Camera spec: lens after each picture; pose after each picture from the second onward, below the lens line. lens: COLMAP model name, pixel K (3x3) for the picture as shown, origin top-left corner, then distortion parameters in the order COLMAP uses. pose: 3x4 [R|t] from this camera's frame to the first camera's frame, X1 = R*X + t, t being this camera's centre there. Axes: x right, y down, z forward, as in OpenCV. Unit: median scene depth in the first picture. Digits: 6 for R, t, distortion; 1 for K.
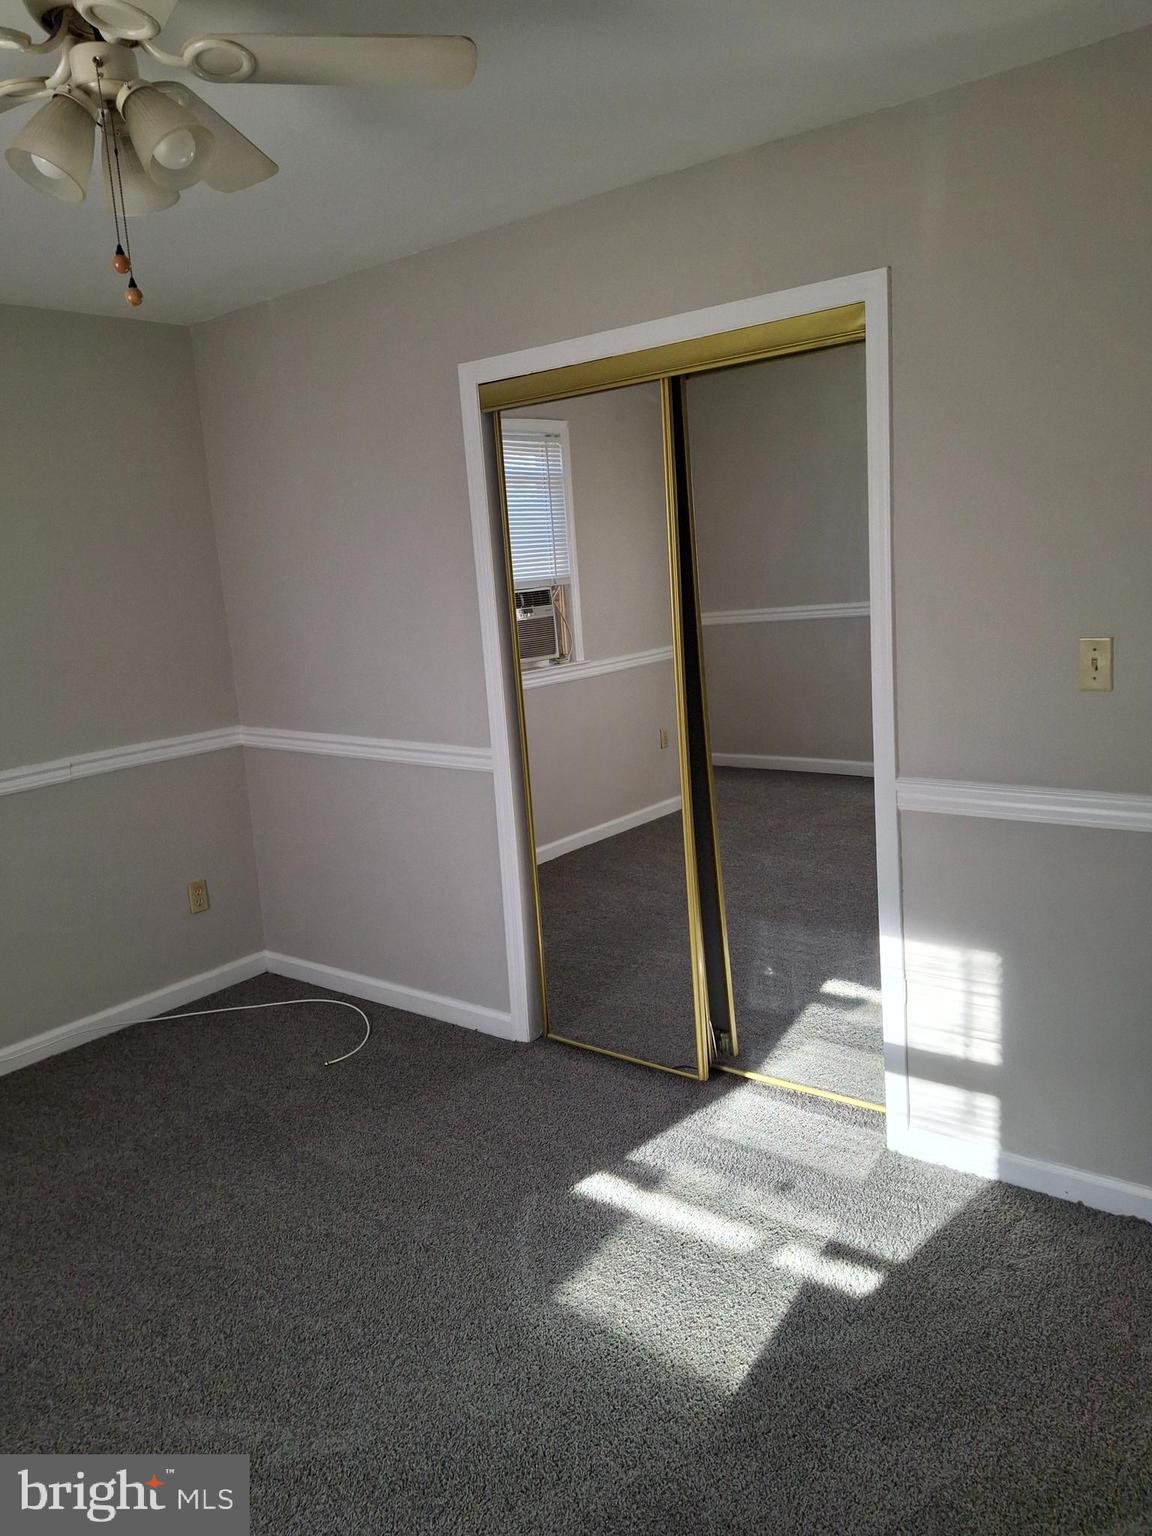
lens RADIAL K [[1179.6, 0, 575.0], [0, 1179.6, 764.9], [0, 0, 1]] dist [0.092389, -0.005436]
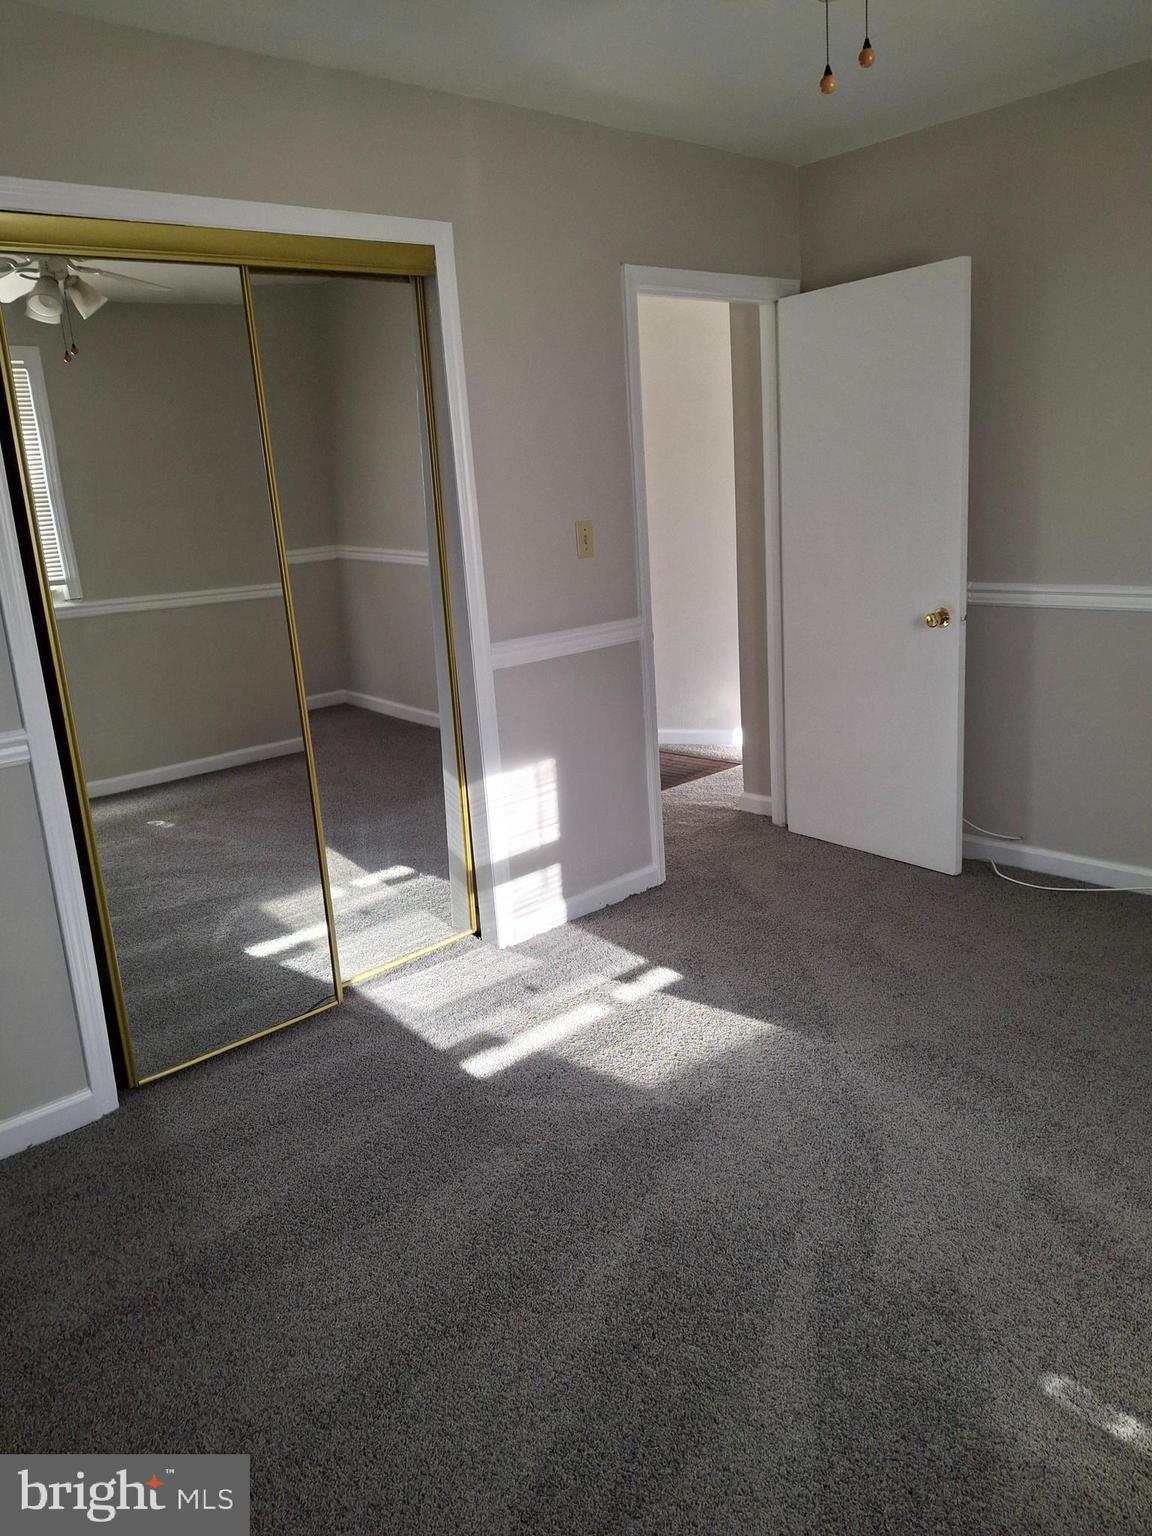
lens RADIAL K [[1179.6, 0, 574.3], [0, 1179.6, 767.3], [0, 0, 1]] dist [0.092389, -0.005436]
pose [[0.140729, -0.183508, 0.972893, -0.952626], [0.237287, 0.960283, 0.146806, -0.025926], [-0.961192, 0.210195, 0.178683, 0.715141]]
